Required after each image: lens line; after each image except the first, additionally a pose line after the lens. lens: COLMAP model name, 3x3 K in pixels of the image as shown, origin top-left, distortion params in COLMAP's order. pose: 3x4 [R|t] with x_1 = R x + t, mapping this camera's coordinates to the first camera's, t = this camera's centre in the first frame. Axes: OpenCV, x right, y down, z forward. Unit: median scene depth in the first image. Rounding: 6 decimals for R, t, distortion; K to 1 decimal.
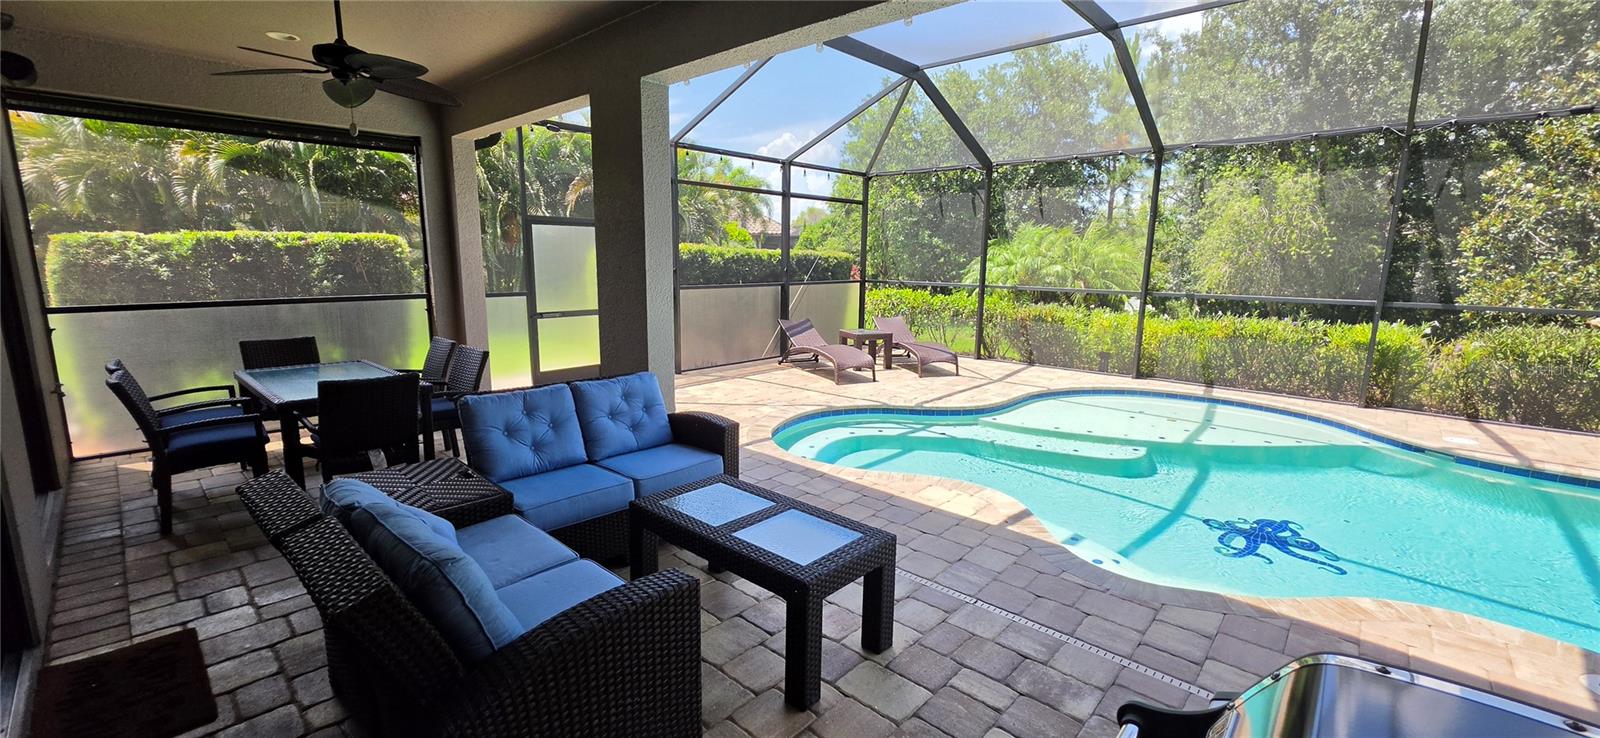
lens RADIAL K [[637.6, 0, 801.9], [0, 637.6, 359.4], [0, 0, 1]] dist [-0.007061, 0.000296]
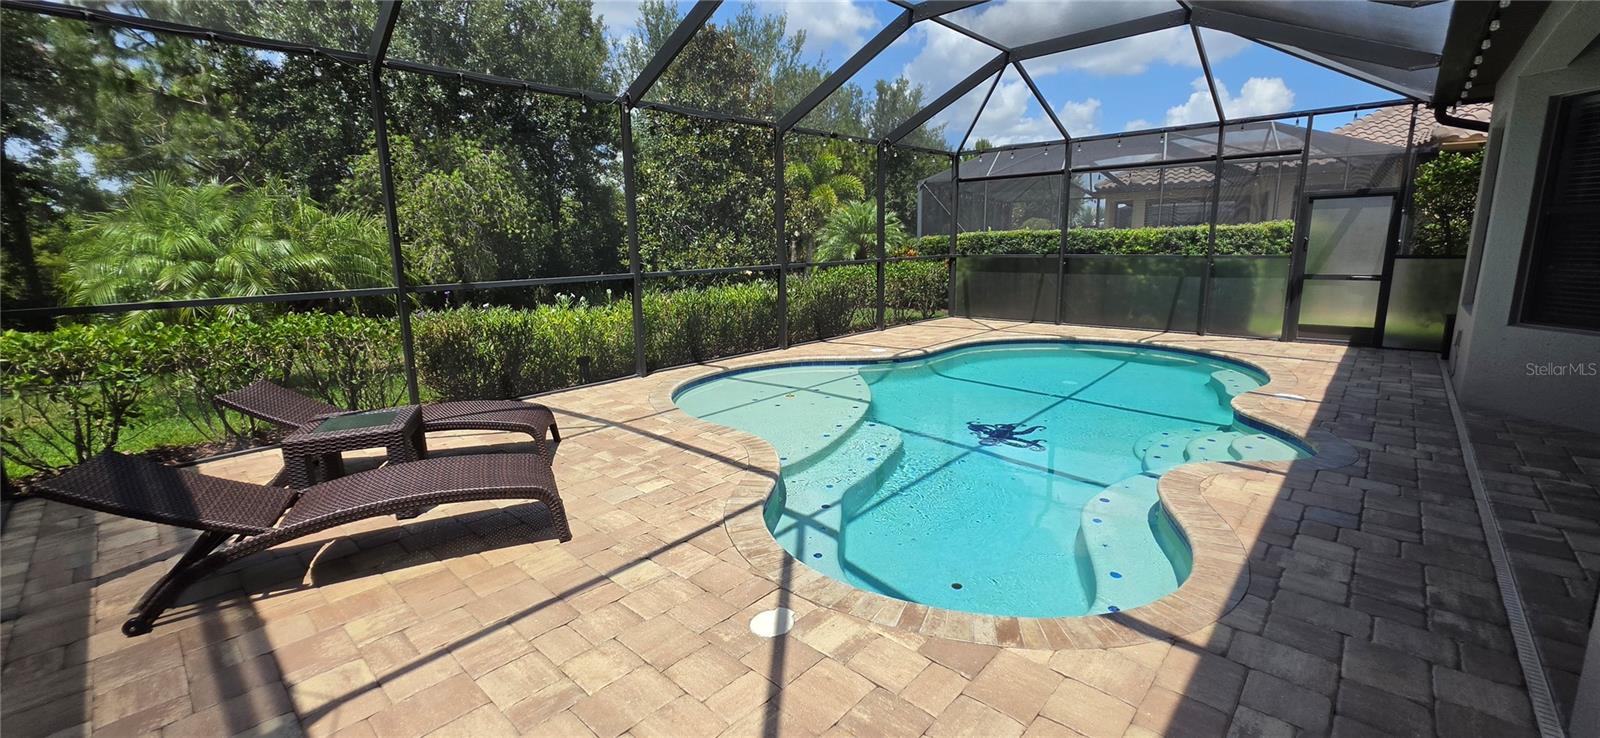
lens RADIAL K [[637.6, 0, 801.9], [0, 637.6, 359.4], [0, 0, 1]] dist [-0.007061, 0.000296]
pose [[0.002159, -0.196866, 0.980428, -0.377029], [0.183967, 0.963775, 0.193117, -0.147717], [-0.982930, 0.179949, 0.038297, 0.961299]]
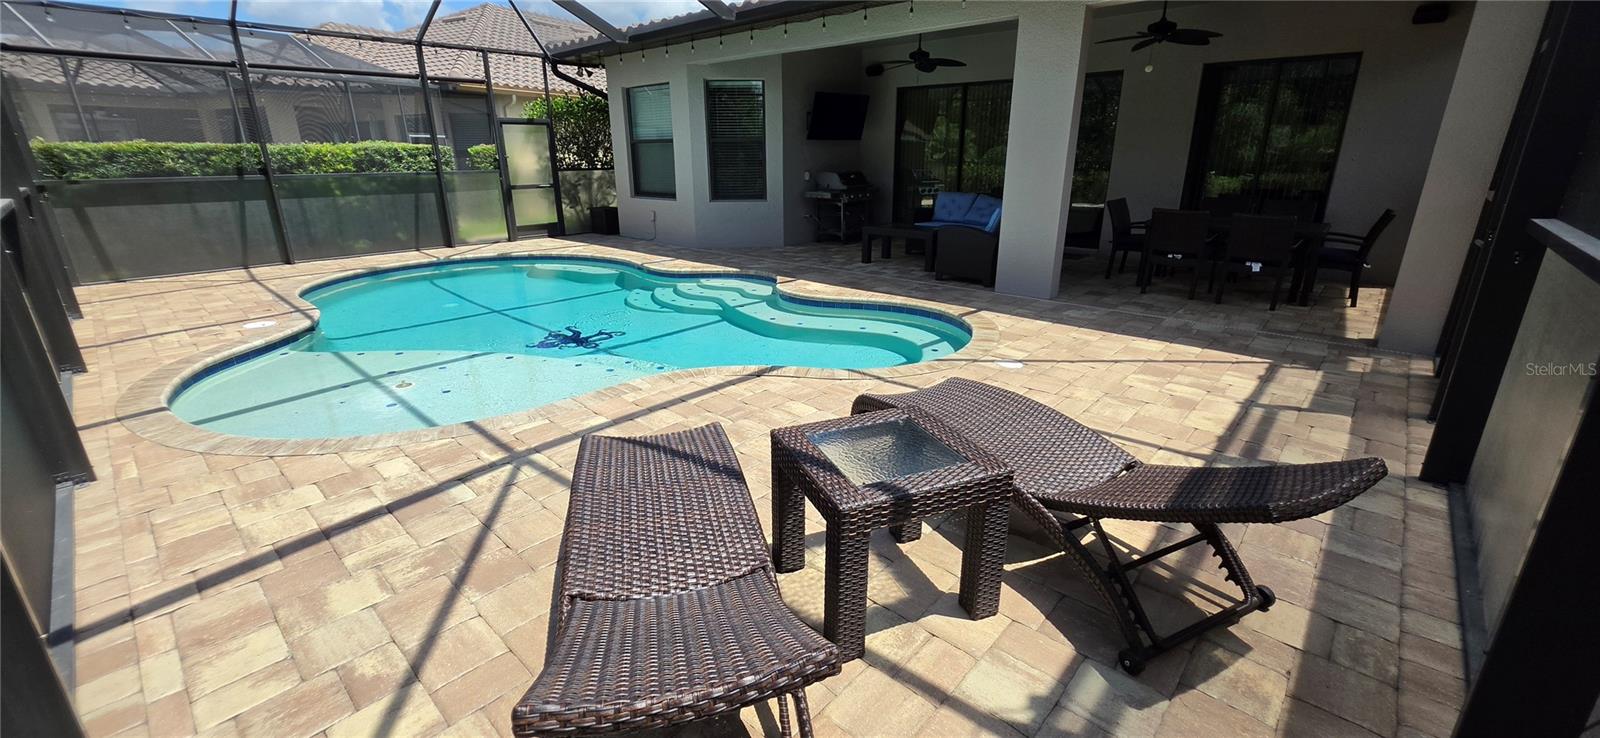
lens RADIAL K [[641.1, 0, 802.9], [0, 641.1, 365.5], [0, 0, 1]] dist [-0.003140, -0.000098]
pose [[-0.999909, -0.008031, -0.010830, 0.188750], [-0.012139, 0.885865, 0.463785, -0.235956], [0.005870, 0.463874, -0.885882, 1.621456]]
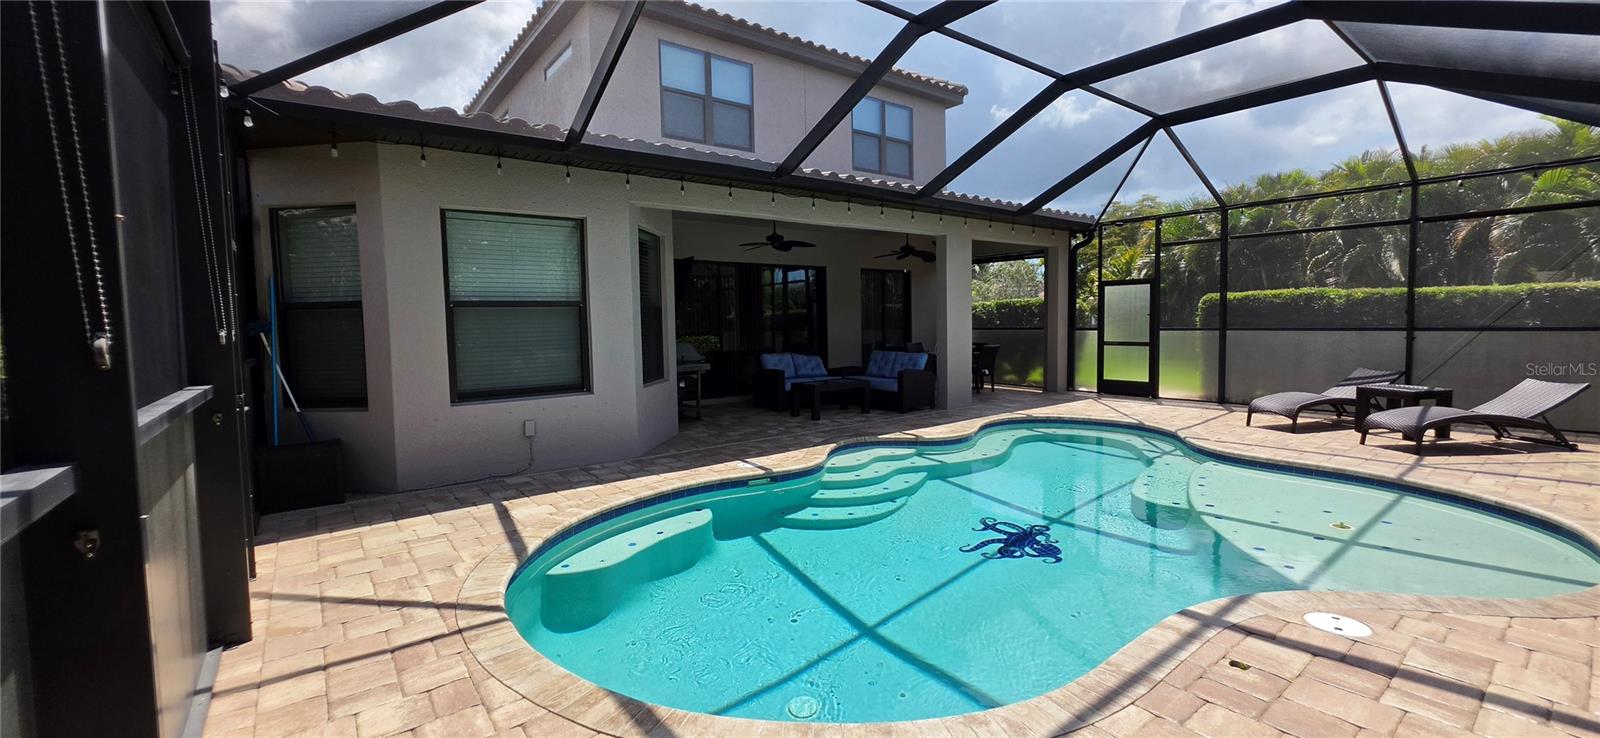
lens RADIAL K [[637.6, 0, 801.9], [0, 637.6, 359.4], [0, 0, 1]] dist [-0.007061, 0.000296]
pose [[-0.163637, 0.050436, -0.985231, 1.347889], [-0.143272, 0.986889, 0.074316, -0.042003], [0.976062, 0.153317, -0.154265, 0.548312]]
